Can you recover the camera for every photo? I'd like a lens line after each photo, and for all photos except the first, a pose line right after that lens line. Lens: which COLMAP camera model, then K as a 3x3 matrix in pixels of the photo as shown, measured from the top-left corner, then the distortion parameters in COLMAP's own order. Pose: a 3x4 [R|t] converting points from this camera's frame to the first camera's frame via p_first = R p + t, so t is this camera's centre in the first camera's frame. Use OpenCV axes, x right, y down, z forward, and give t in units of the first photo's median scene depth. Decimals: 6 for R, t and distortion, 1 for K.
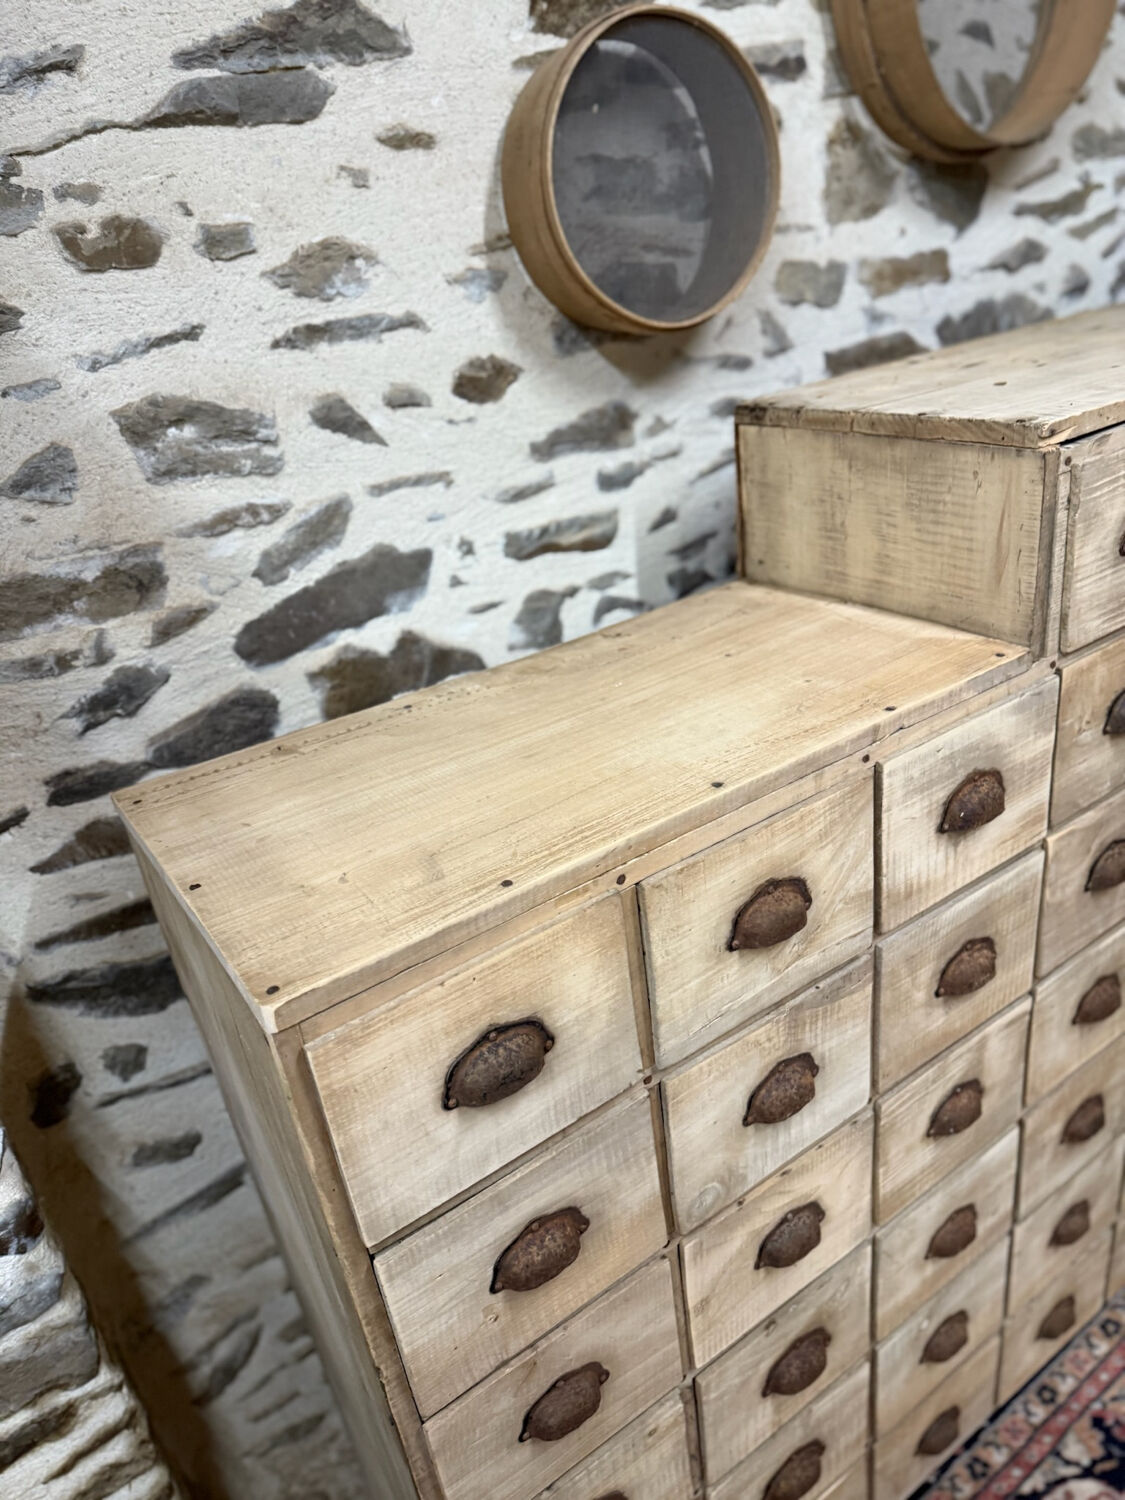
lens RADIAL K [[1060.4, 0, 565.0], [0, 1060.4, 745.5], [0, 0, 1]] dist [0.021985, -0.027542]
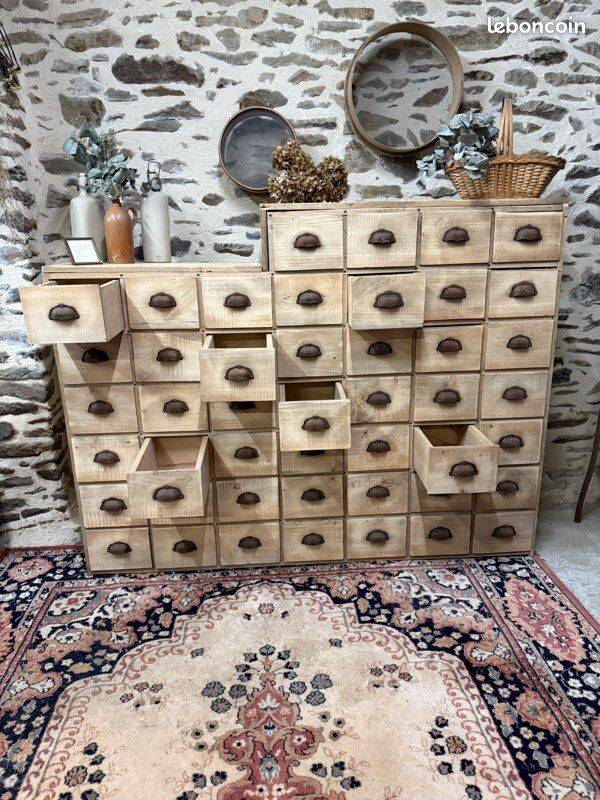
lens RADIAL K [[561.5, 0, 298.0], [0, 561.5, 403.6], [0, 0, 1]] dist [0.041157, -0.042717]
pose [[0.853568, 0.245633, -0.459441, 1.459653], [-0.304980, 0.950566, -0.058399, 0.416847], [0.422384, 0.189968, 0.886286, -0.573501]]
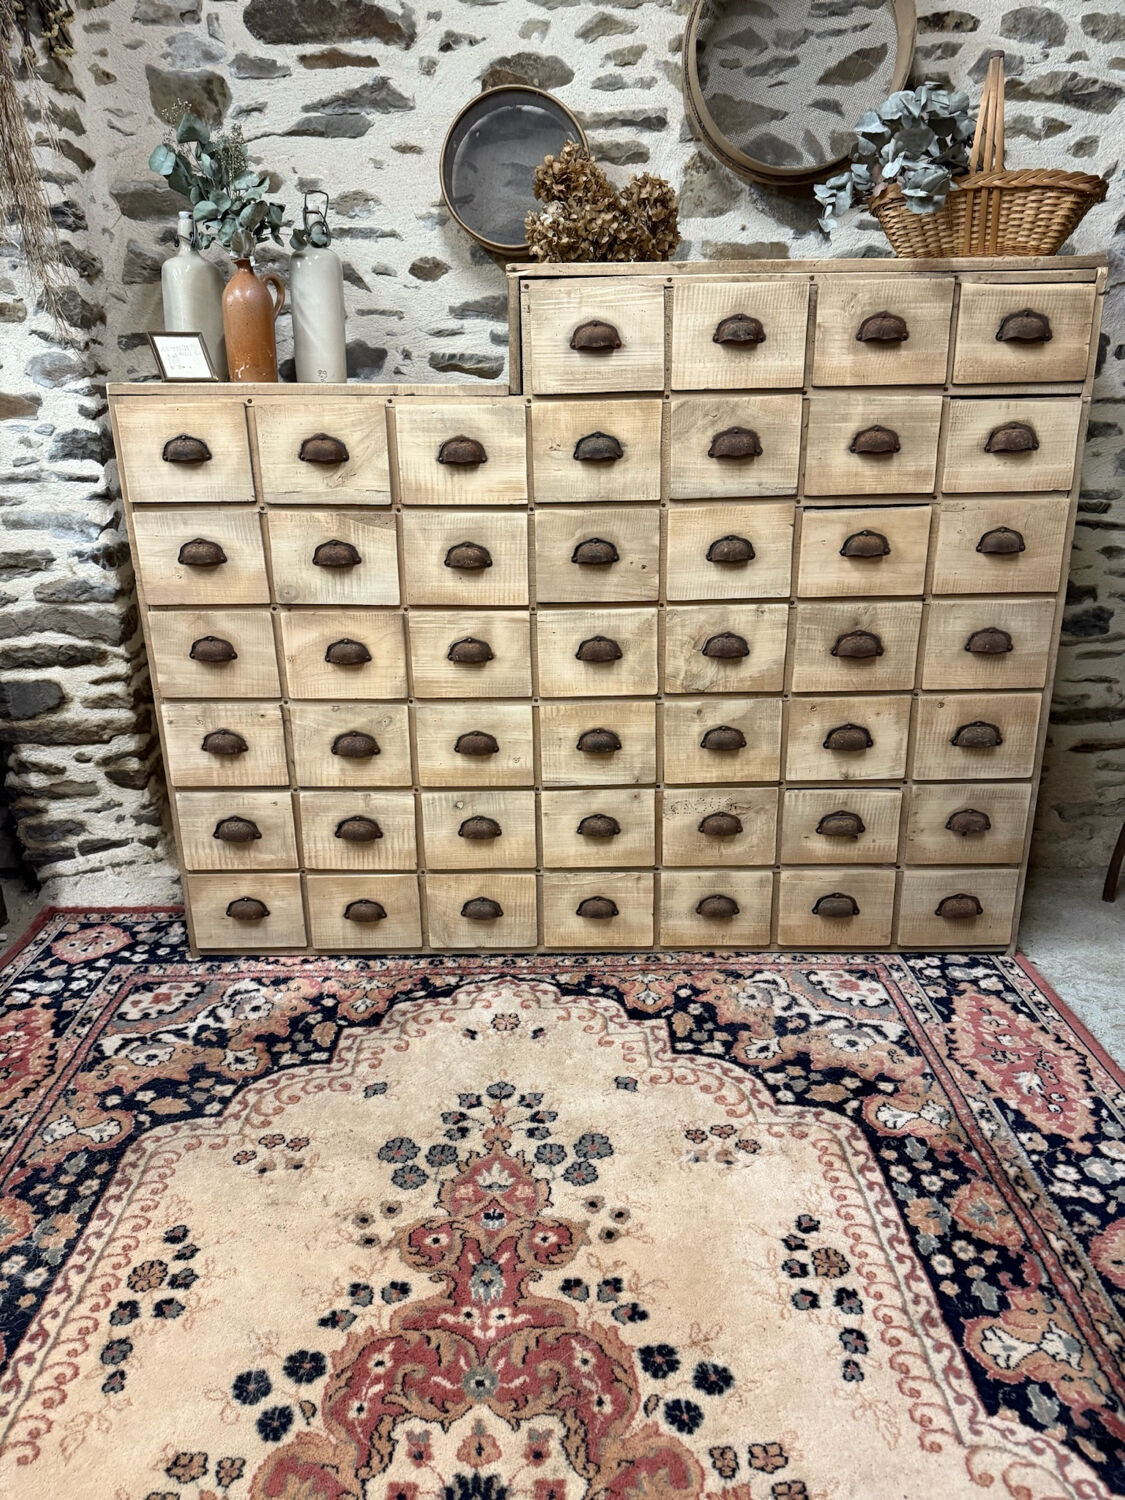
lens RADIAL K [[1054.7, 0, 553.4], [0, 1054.7, 755.5], [0, 0, 1]] dist [0.034596, -0.032813]
pose [[0.818484, 0.289747, -0.496116, 1.563481], [-0.331306, 0.943513, 0.004457, 0.489427], [0.469383, 0.160719, 0.868245, -0.535233]]
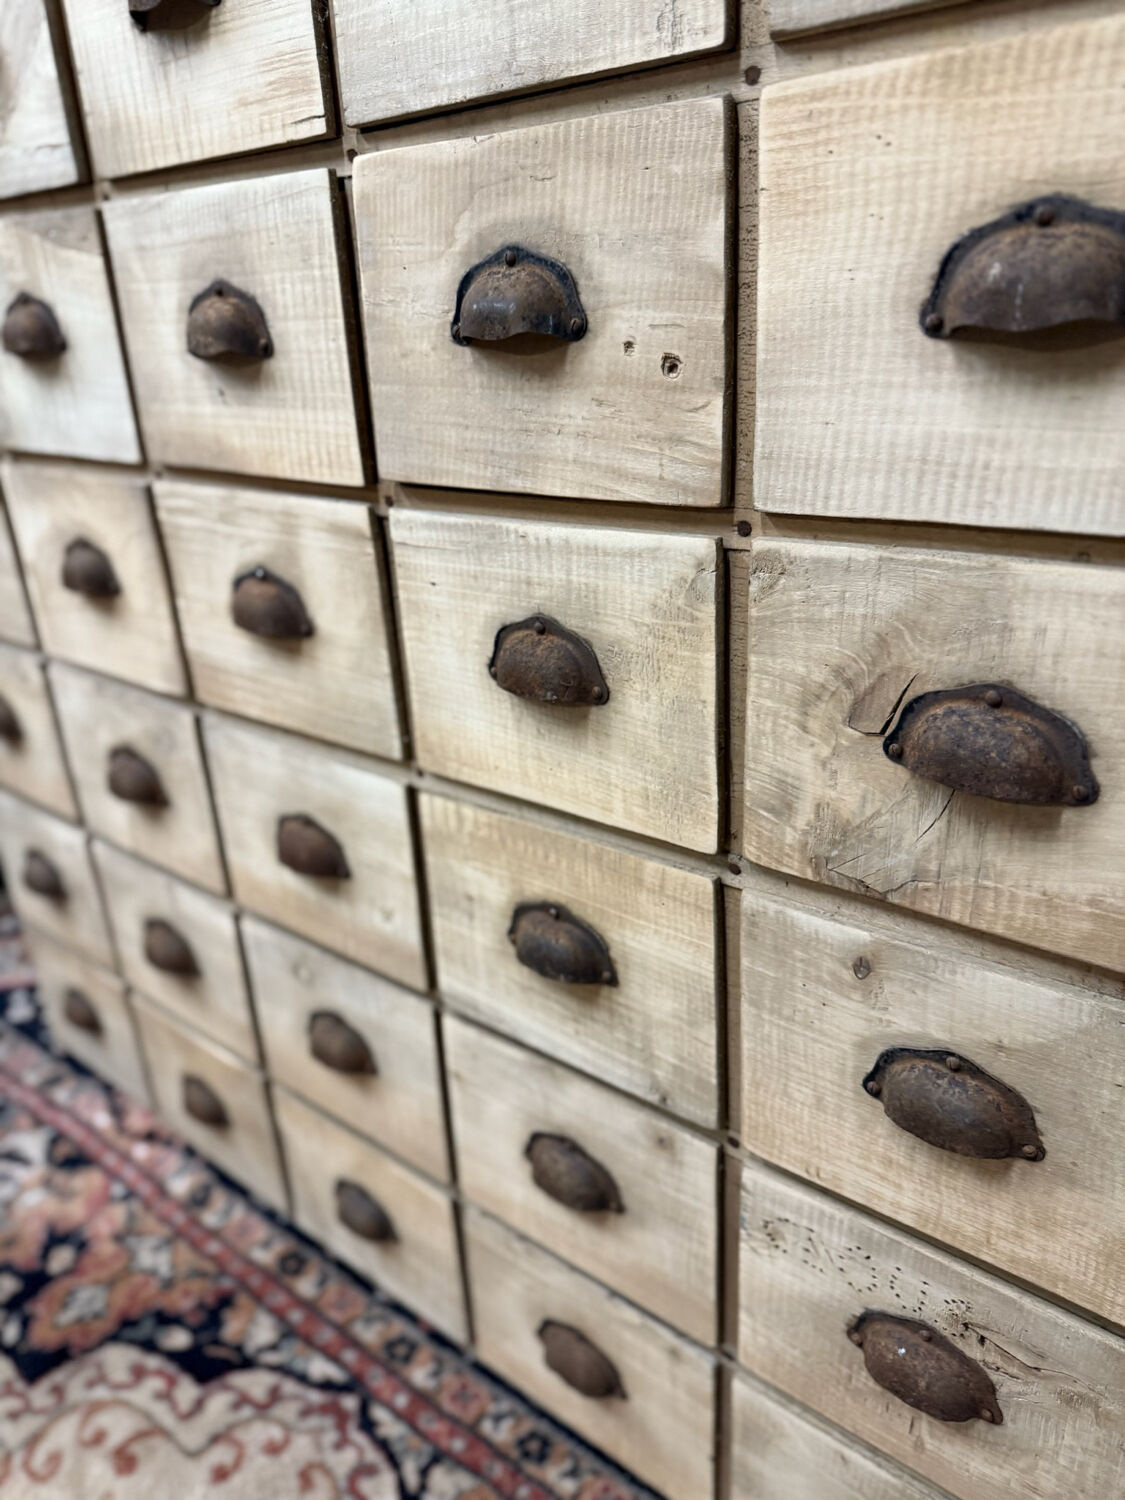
lens RADIAL K [[1063.5, 0, 554.7], [0, 1063.5, 757.8], [0, 0, 1]] dist [0.042517, -0.068671]
pose [[0.297659, 0.475357, -0.827910, 1.104740], [-0.412937, 0.846005, 0.337283, 0.125499], [0.860745, 0.241479, 0.448113, 0.947263]]
